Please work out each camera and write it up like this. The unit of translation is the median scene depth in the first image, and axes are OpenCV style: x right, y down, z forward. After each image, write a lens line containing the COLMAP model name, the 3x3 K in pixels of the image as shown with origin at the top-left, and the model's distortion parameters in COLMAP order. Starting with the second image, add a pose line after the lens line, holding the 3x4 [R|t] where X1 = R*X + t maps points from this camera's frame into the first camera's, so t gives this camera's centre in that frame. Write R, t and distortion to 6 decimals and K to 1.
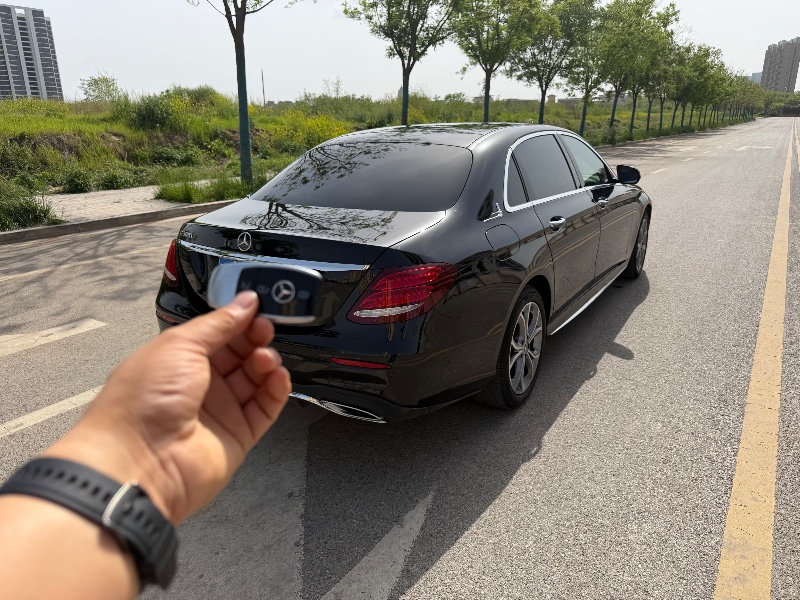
lens RADIAL K [[575.1, 0, 400.0], [0, 575.1, 300.0], [0, 0, 1]] dist [-0.003001, -0.005269]
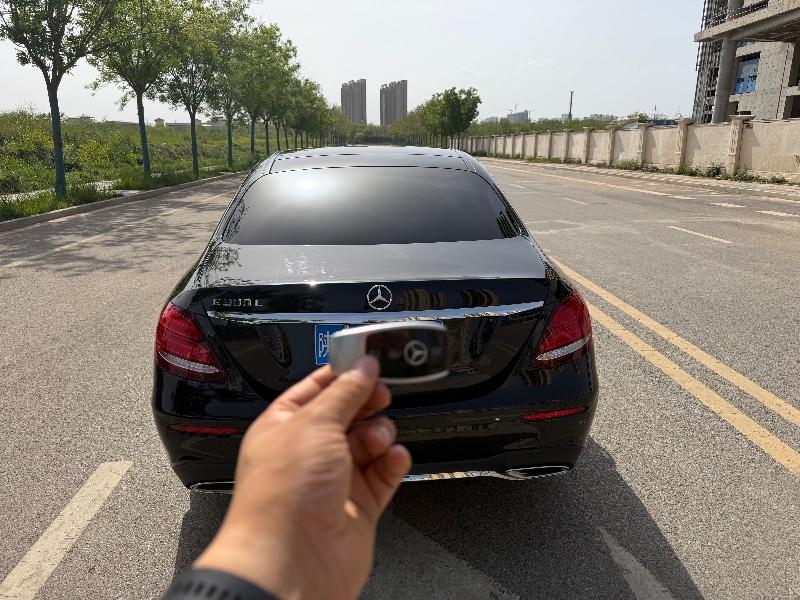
lens RADIAL K [[575.1, 0, 400.0], [0, 575.1, 300.0], [0, 0, 1]] dist [-0.003001, -0.005269]
pose [[0.805564, -0.138653, 0.576057, -0.103968], [0.161221, 0.986844, 0.012074, -0.015421], [-0.570152, 0.083147, 0.817321, 0.051494]]
